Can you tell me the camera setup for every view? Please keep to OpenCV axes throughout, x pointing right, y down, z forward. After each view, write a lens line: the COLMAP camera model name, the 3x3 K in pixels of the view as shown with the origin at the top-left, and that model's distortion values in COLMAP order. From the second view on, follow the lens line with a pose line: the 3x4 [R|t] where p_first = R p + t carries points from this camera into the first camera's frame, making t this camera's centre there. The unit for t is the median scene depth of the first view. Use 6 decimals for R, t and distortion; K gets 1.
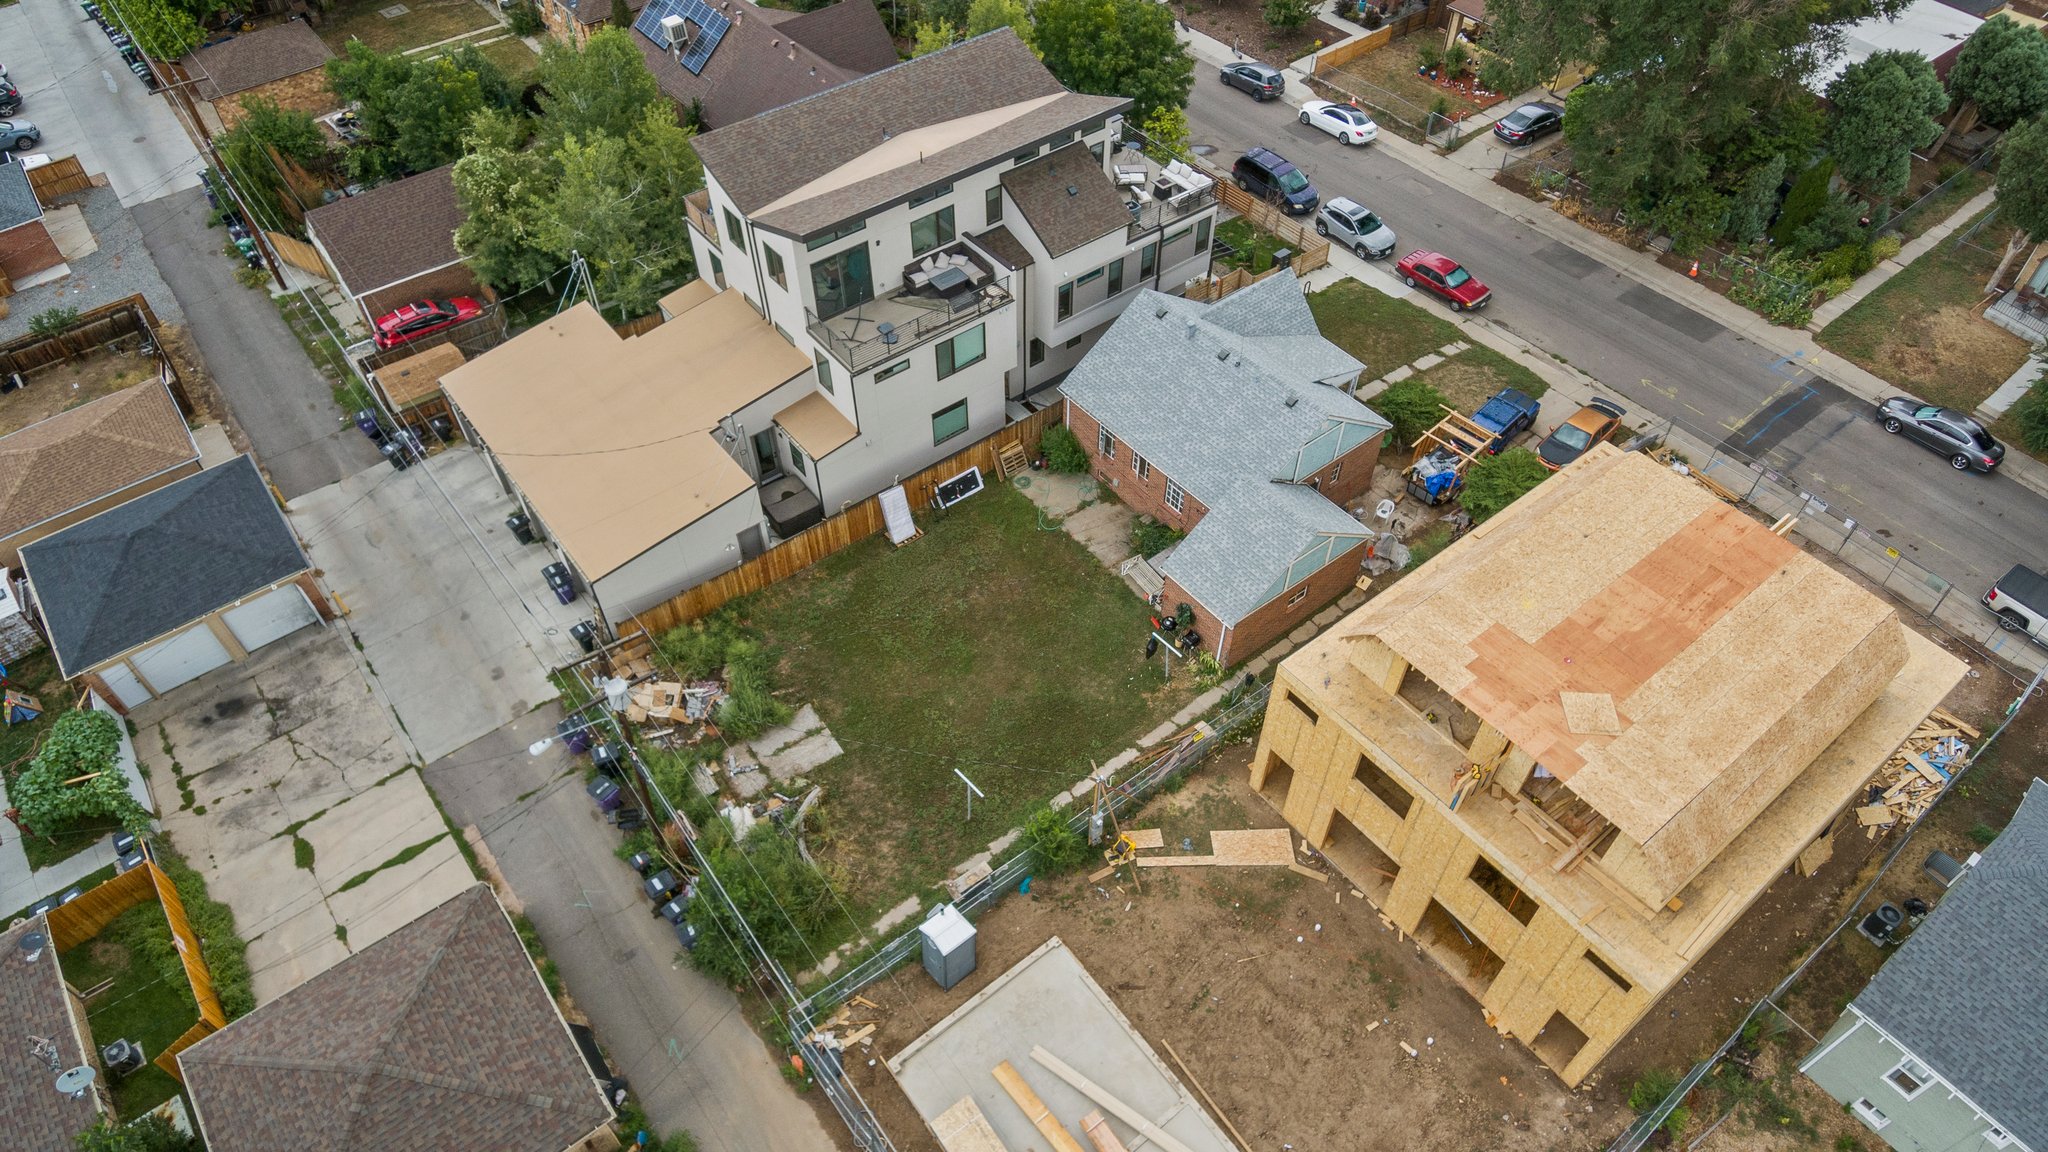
lens RADIAL K [[1240.2, 0, 1029.4], [0, 1240.2, 579.5], [0, 0, 1]] dist [0.003623, -0.000126]
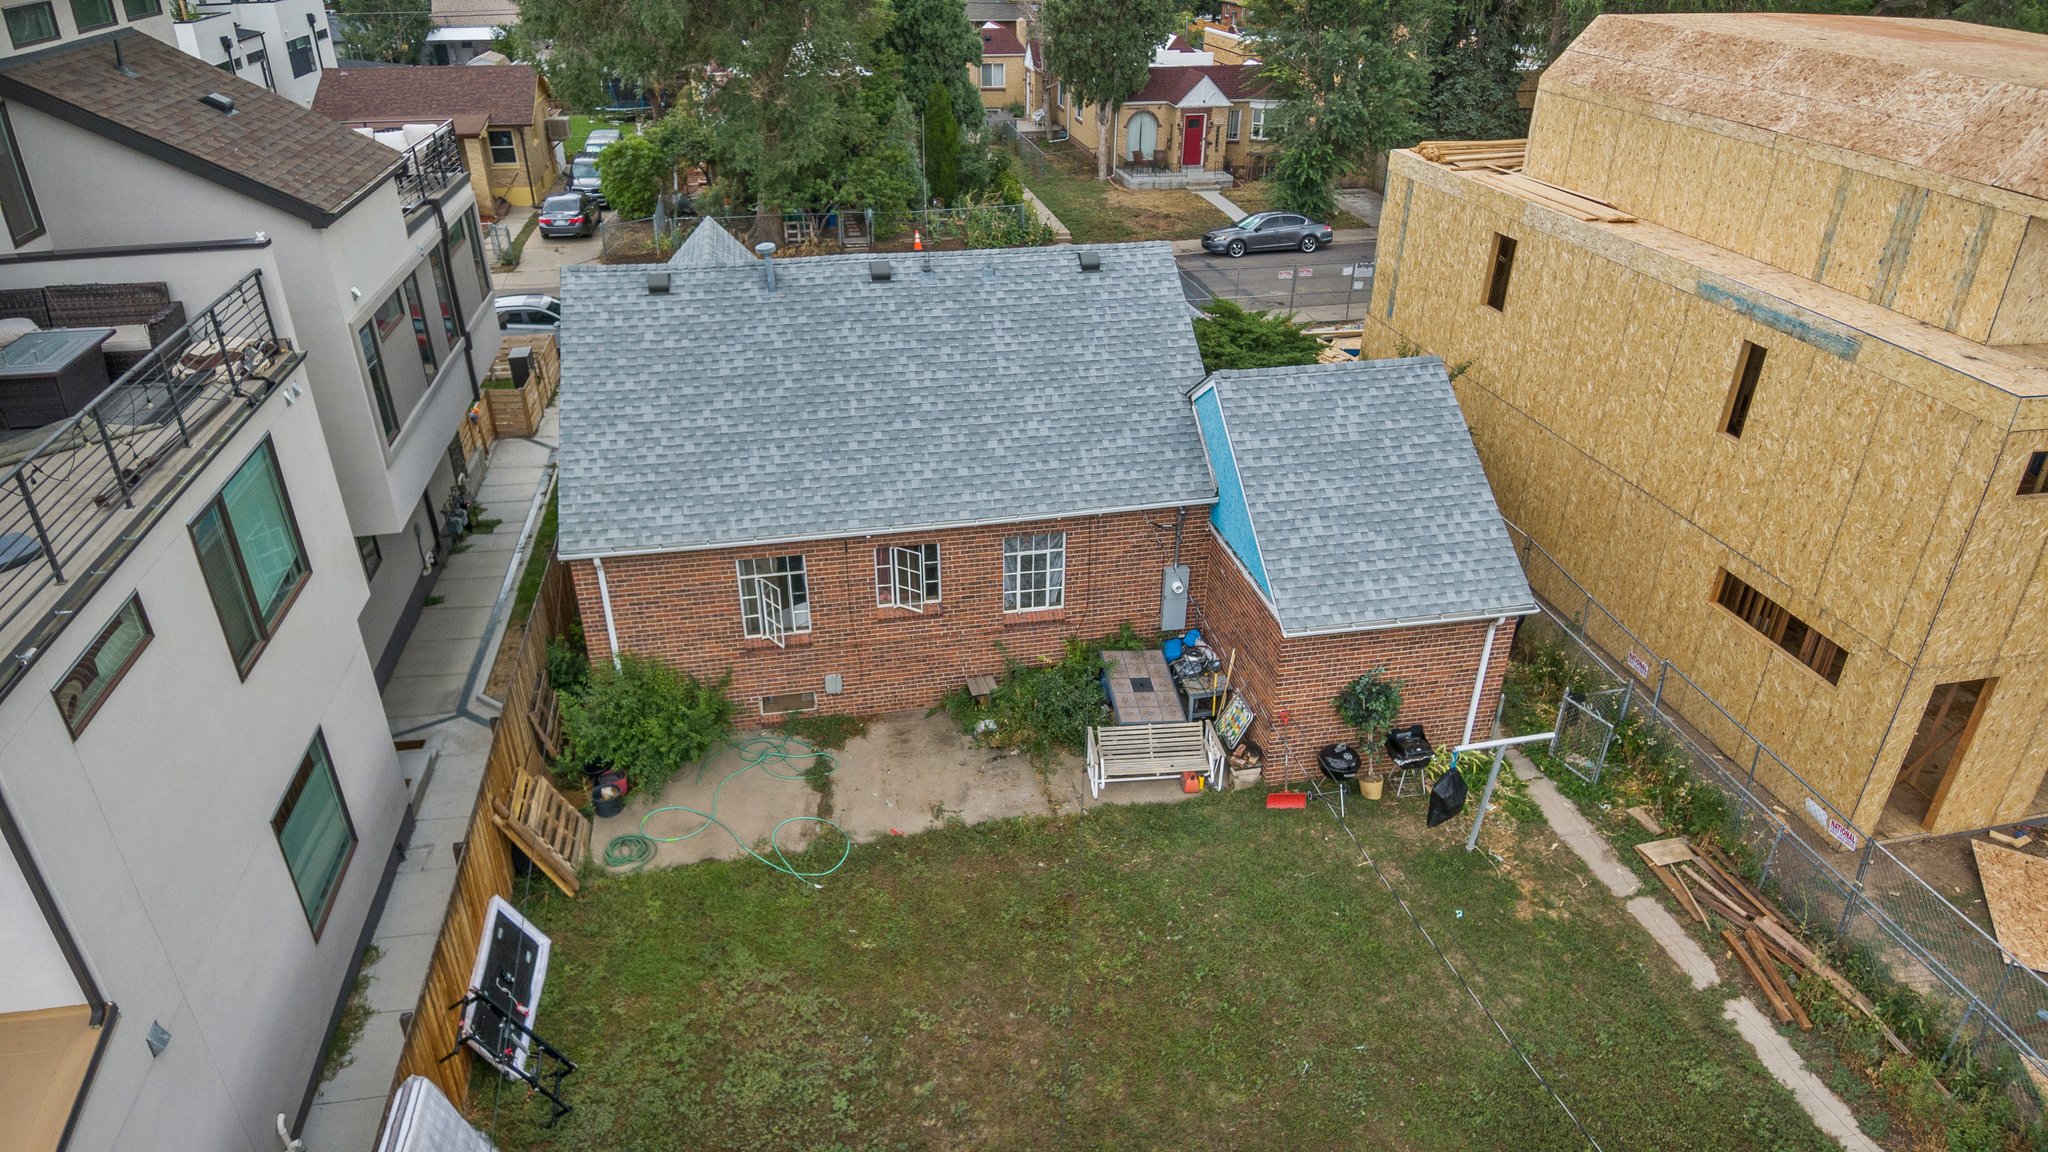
lens RADIAL K [[1240.2, 0, 1019.1], [0, 1240.2, 564.8], [0, 0, 1]] dist [0.003623, -0.000126]
pose [[0.455672, -0.412883, 0.788600, -0.189832], [0.657552, 0.753271, 0.014436, -0.073898], [-0.599990, 0.511967, 0.614736, 0.716320]]
